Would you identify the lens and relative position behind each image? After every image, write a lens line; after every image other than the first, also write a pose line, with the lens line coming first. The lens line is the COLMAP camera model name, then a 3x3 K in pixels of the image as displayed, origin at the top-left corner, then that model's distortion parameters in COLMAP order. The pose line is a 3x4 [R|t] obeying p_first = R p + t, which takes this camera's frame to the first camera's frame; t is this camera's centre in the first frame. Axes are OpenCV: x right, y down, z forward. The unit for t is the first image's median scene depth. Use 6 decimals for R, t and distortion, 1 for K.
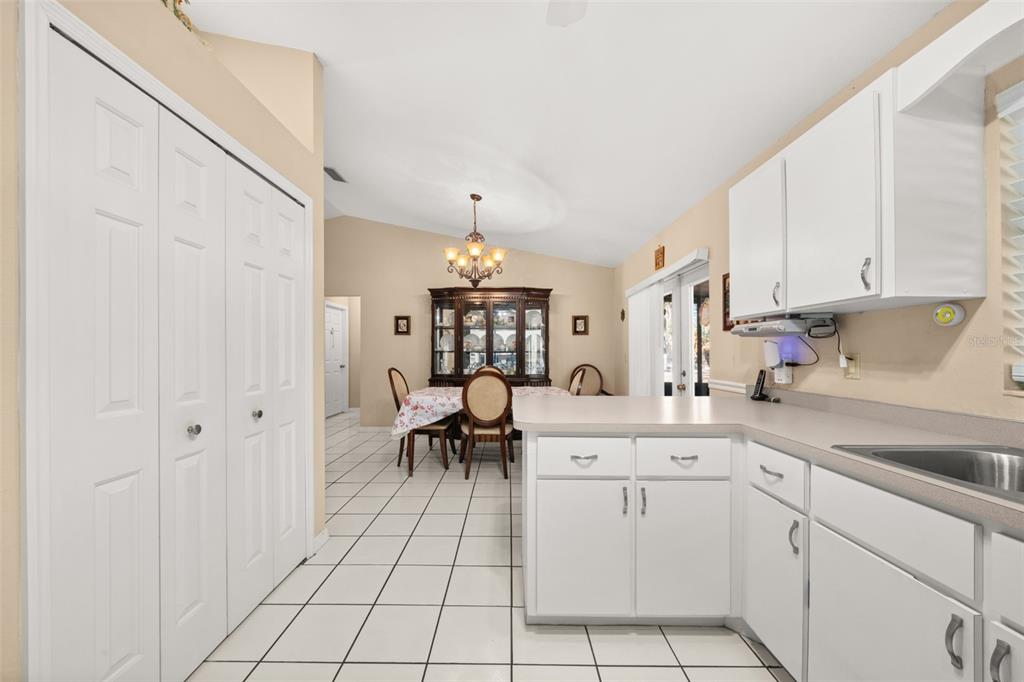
lens RADIAL K [[367.4, 0, 506.2], [0, 367.4, 353.9], [0, 0, 1]] dist [-0.000742, -0.000062]
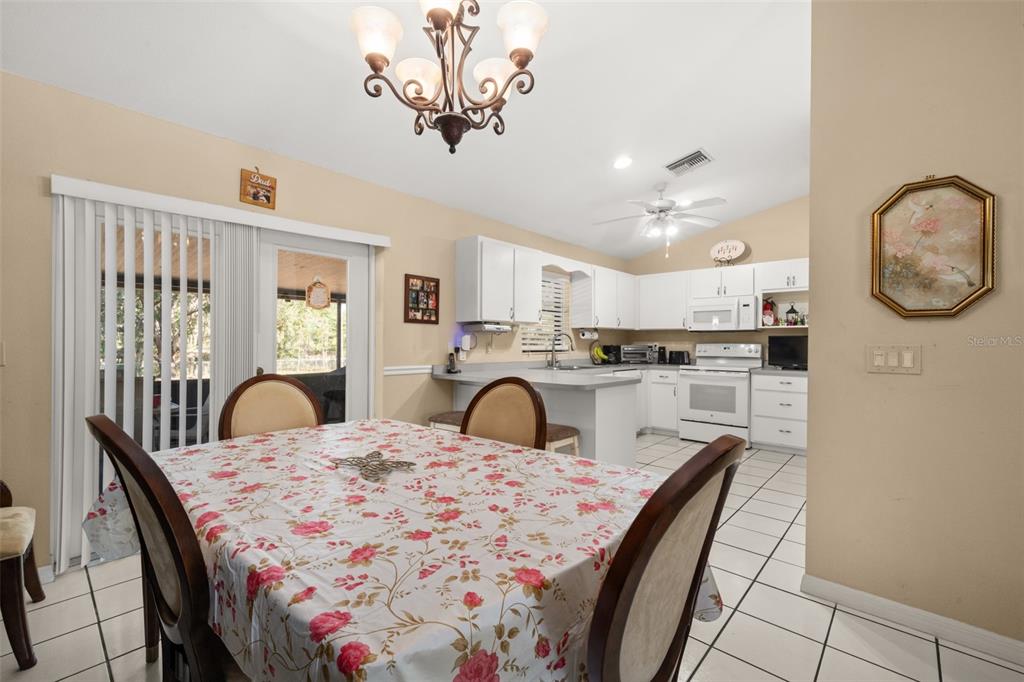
lens RADIAL K [[434.8, 0, 504.3], [0, 434.8, 341.5], [0, 0, 1]] dist [0.000830, 0.000053]
pose [[-0.739547, -0.000108, 0.673105, -0.289232], [-0.001524, 0.999998, -0.001514, -0.001016], [-0.673103, -0.002146, -0.739546, 0.940255]]
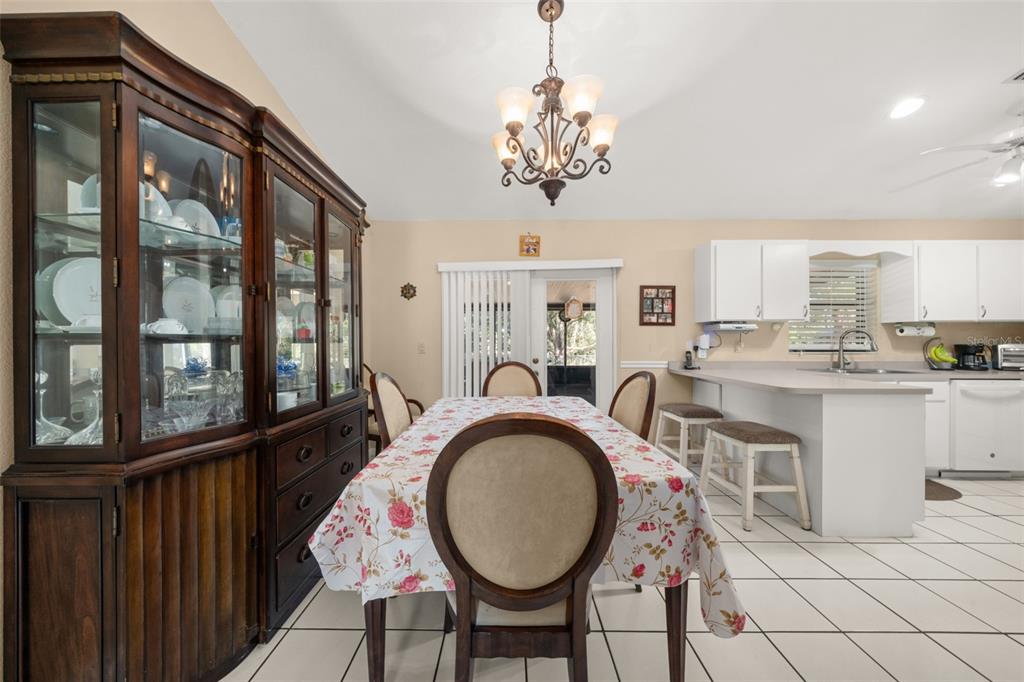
lens RADIAL K [[354.2, 0, 505.6], [0, 354.2, 340.4], [0, 0, 1]] dist [-0.005330, -0.000213]
pose [[0.003923, 0.006049, 0.999974, -0.398589], [0.003898, 0.999974, -0.006064, 0.000369], [-0.999985, 0.003922, 0.003900, 0.789502]]
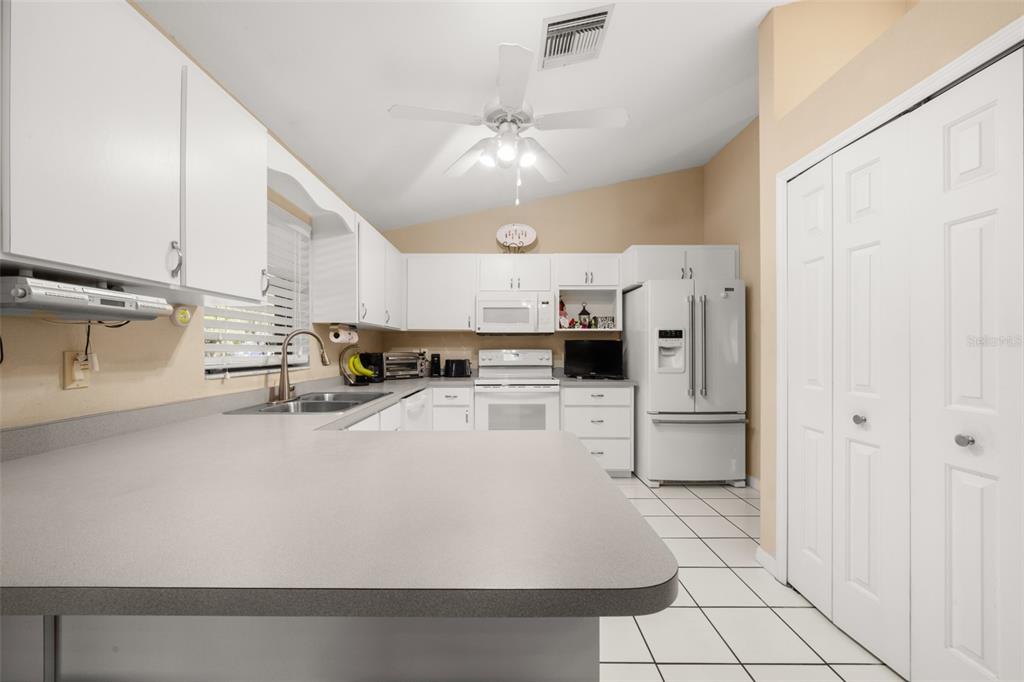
lens RADIAL K [[391.8, 0, 506.7], [0, 391.8, 345.2], [0, 0, 1]] dist [-0.000745, -0.000093]
pose [[-0.999992, 0.002023, -0.003496, 0.049861], [0.002045, 0.999978, -0.006353, -0.001747], [0.003483, -0.006360, -0.999974, 0.564607]]
